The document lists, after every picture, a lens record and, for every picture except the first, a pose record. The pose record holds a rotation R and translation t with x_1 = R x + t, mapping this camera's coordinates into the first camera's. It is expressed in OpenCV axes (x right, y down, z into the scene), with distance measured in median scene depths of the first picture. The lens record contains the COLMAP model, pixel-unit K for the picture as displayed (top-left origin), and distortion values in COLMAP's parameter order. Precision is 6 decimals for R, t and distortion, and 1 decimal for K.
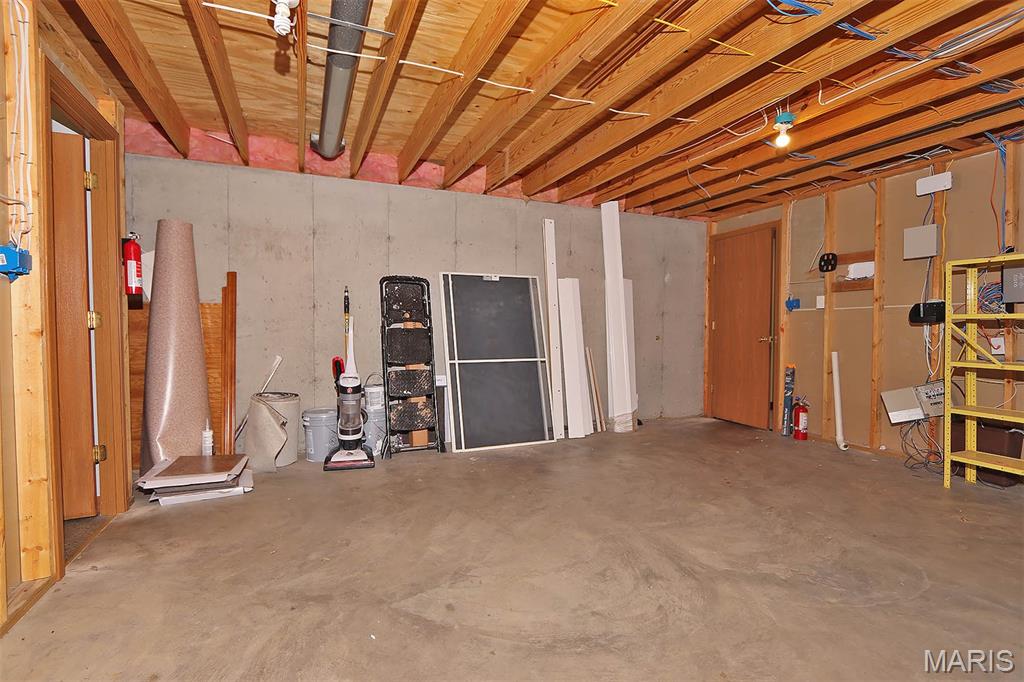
lens RADIAL K [[471.5, 0, 515.4], [0, 471.5, 338.1], [0, 0, 1]] dist [-0.015427, 0.001631]
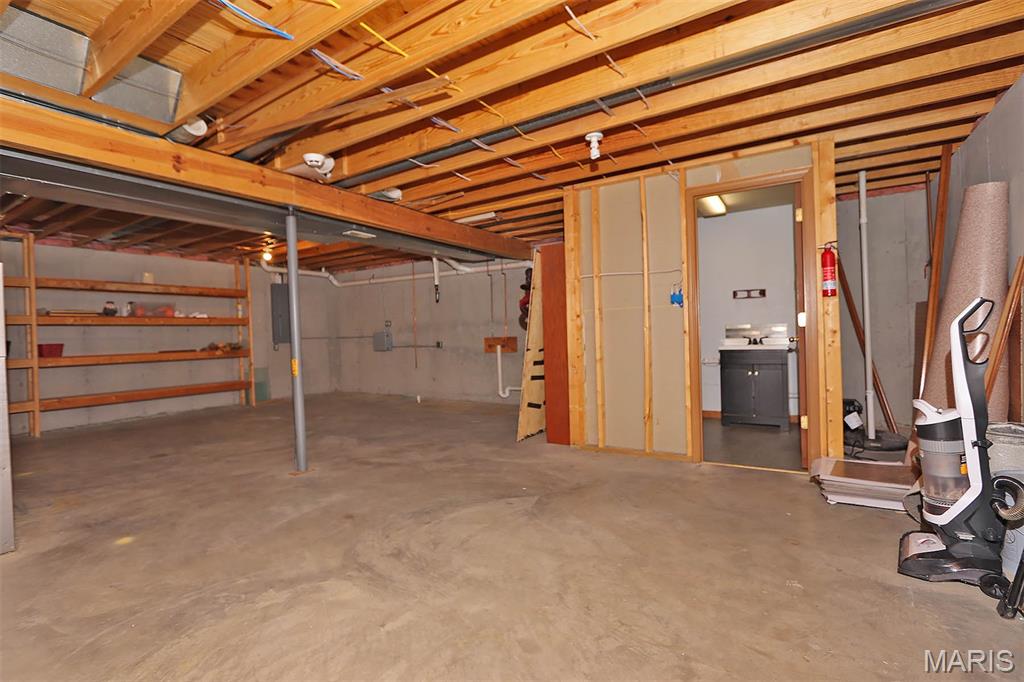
lens RADIAL K [[471.5, 0, 511.2], [0, 471.5, 340.0], [0, 0, 1]] dist [-0.015427, 0.001631]
pose [[-0.831014, 0.031817, -0.555341, 0.660002], [0.017388, 0.999361, 0.031237, -0.051403], [0.555980, 0.016302, -0.831036, 2.046398]]
